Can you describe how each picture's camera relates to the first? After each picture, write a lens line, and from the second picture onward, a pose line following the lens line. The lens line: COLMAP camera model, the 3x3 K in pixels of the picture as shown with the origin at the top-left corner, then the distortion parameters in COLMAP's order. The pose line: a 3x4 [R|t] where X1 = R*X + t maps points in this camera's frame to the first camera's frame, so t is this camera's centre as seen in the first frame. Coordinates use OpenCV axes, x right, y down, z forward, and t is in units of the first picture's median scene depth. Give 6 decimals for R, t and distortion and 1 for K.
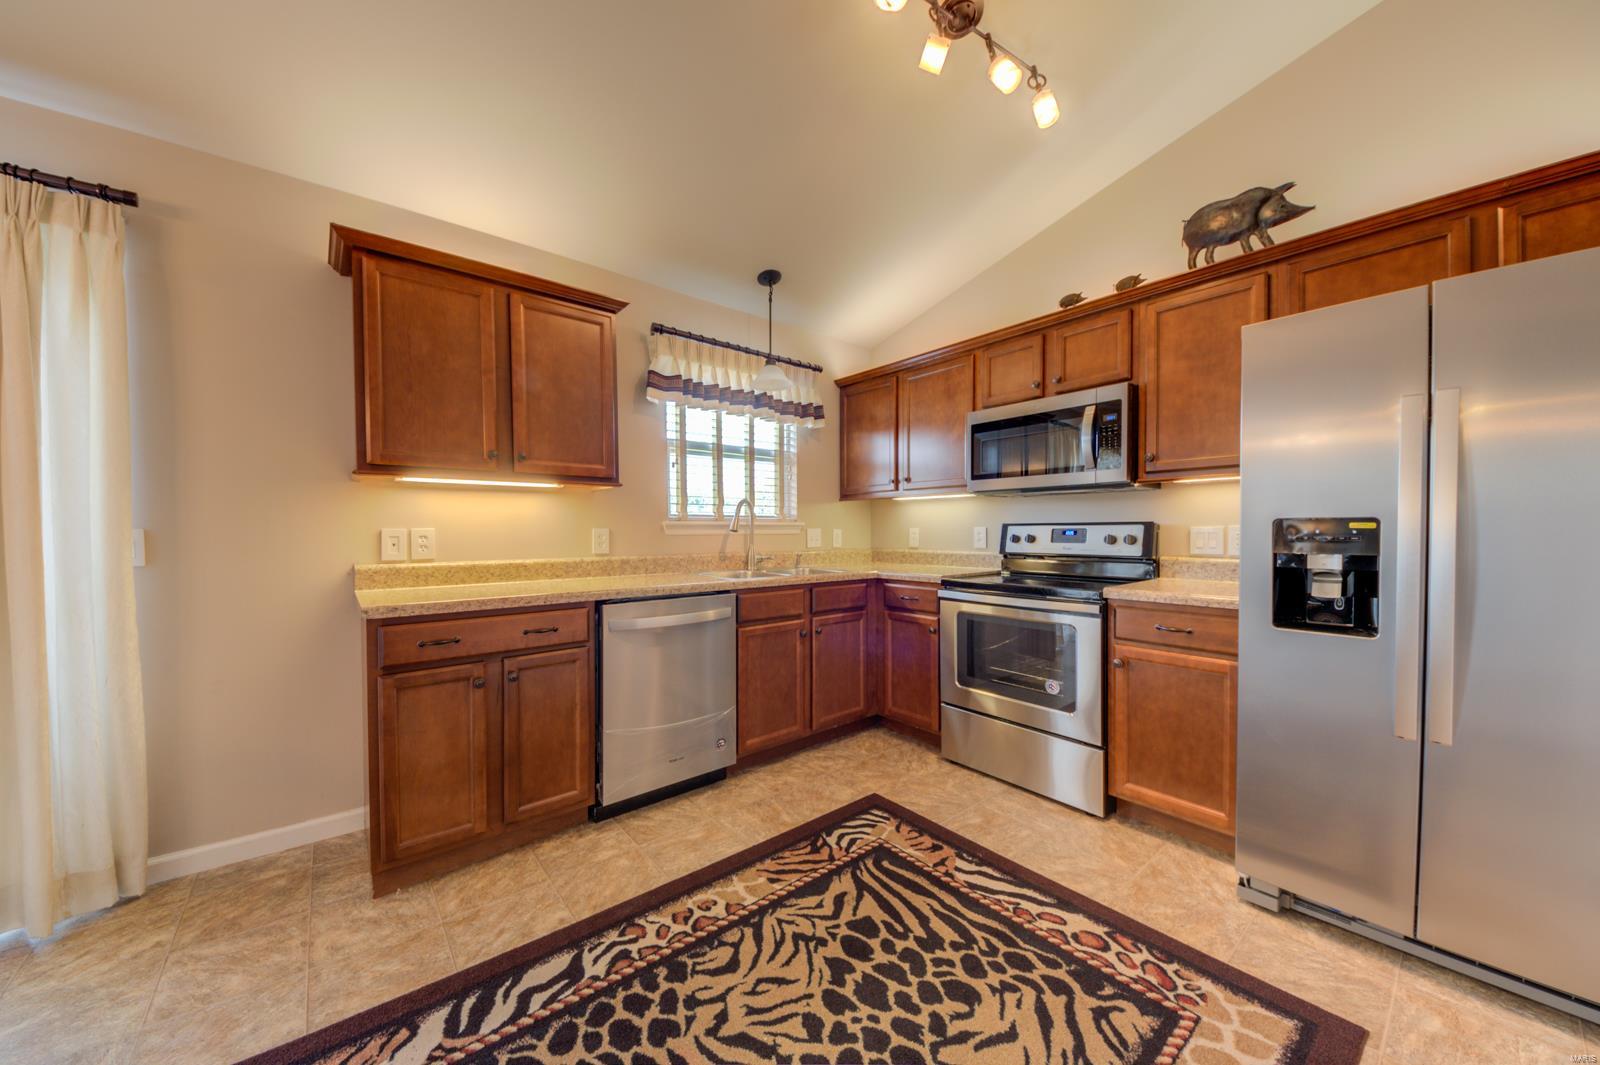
lens RADIAL K [[560.0, 0, 798.0], [0, 560.0, 538.3], [0, 0, 1]] dist [0.040590, -0.022541]
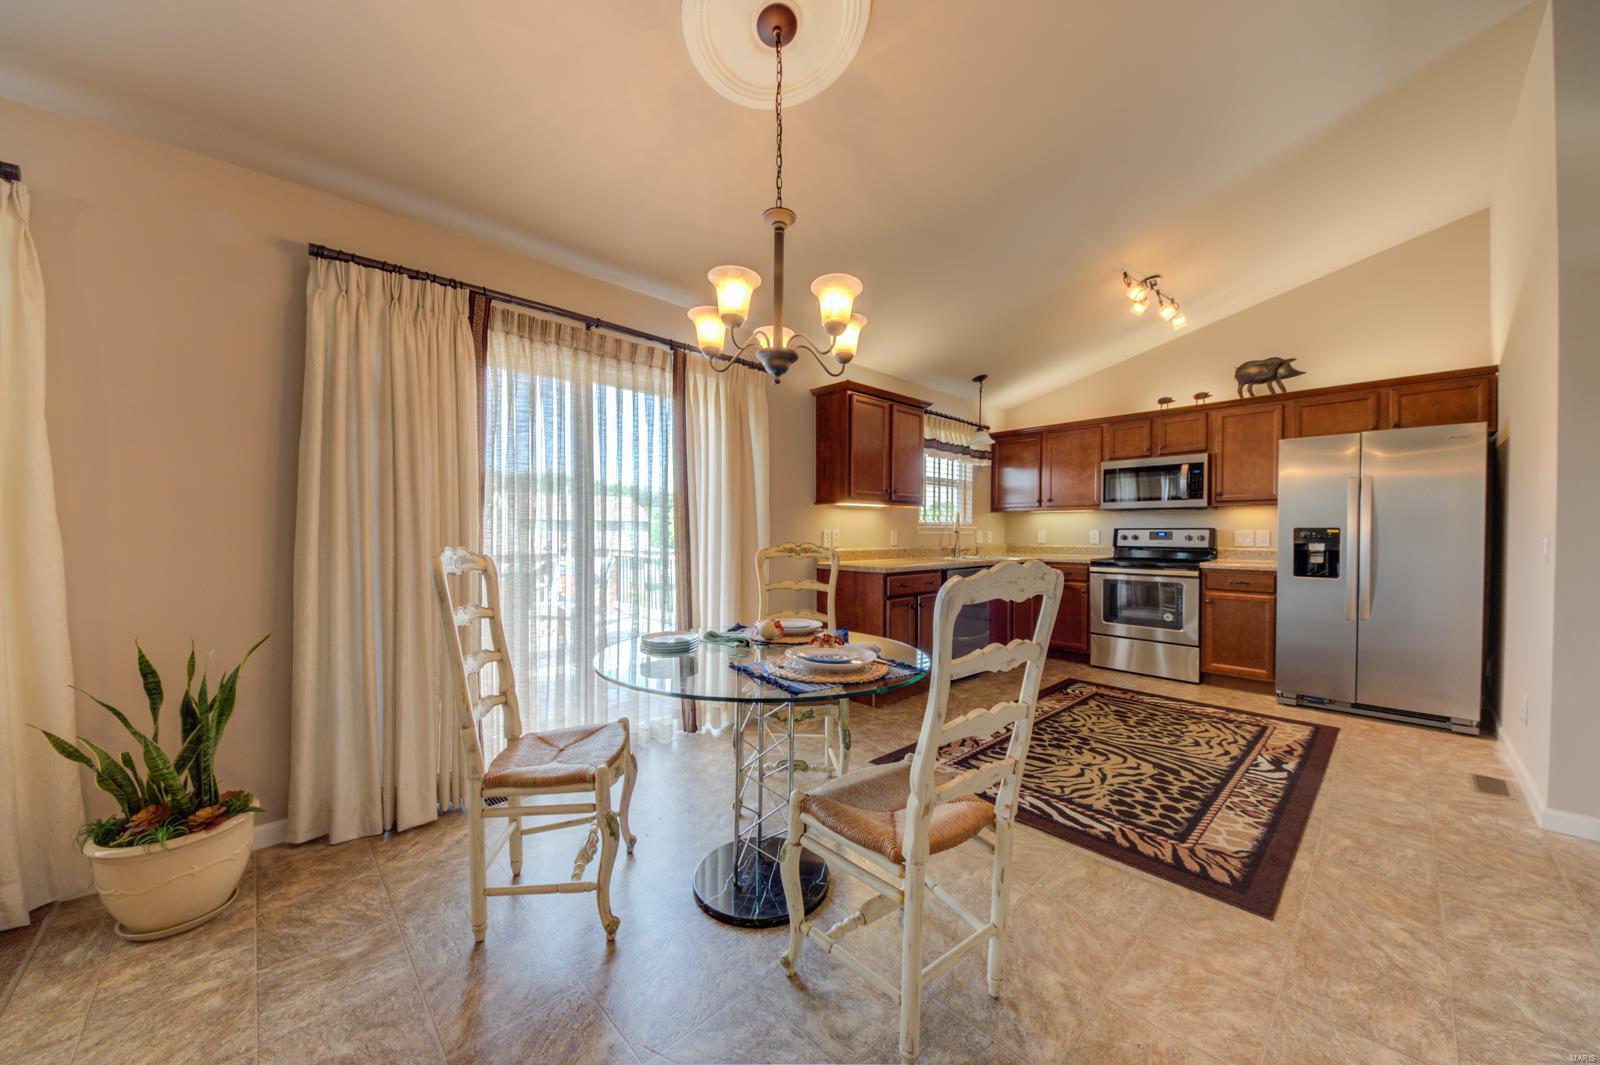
lens RADIAL K [[560.0, 0, 798.0], [0, 560.0, 538.3], [0, 0, 1]] dist [0.040590, -0.022541]
pose [[0.997576, 0.003843, 0.069484, -0.991655], [-0.003645, 0.999989, -0.002978, 0.016278], [-0.069495, 0.002717, 0.997579, -0.858990]]
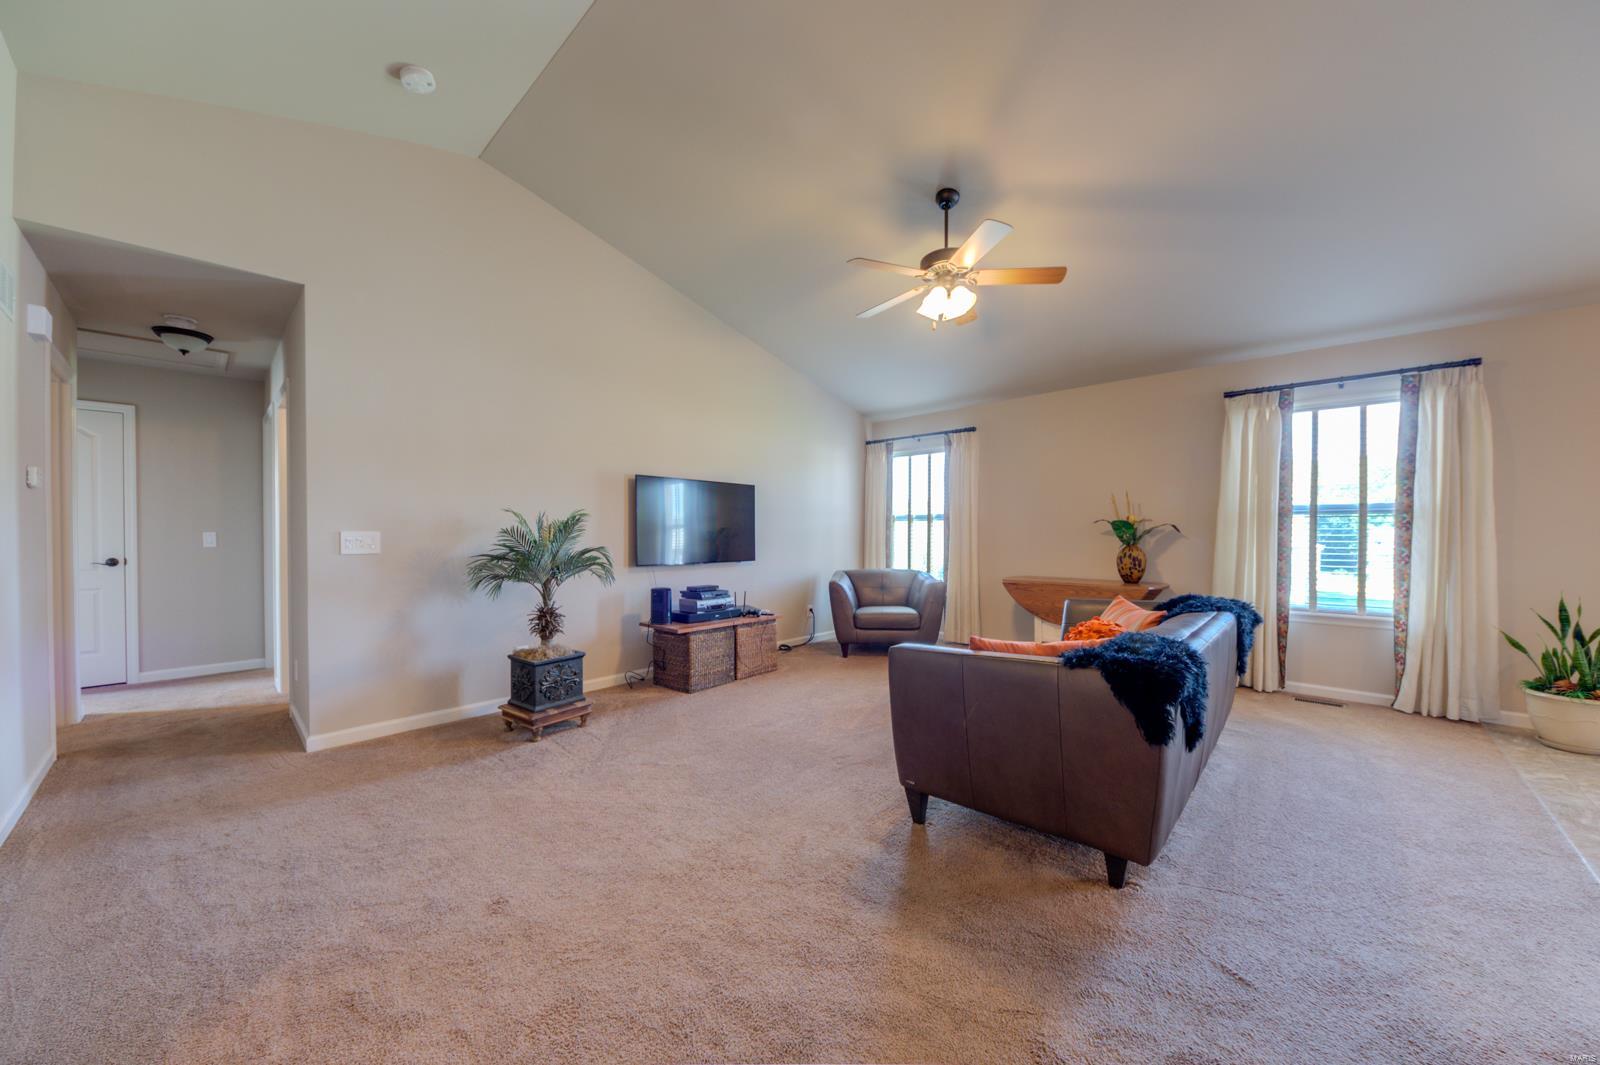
lens RADIAL K [[566.3, 0, 803.7], [0, 566.3, 539.3], [0, 0, 1]] dist [0.037246, -0.023455]
pose [[0.119462, 0.015511, -0.992718, -0.633780], [-0.018927, 0.999732, 0.013343, 0.037396], [0.992658, 0.017195, 0.119723, -2.107466]]
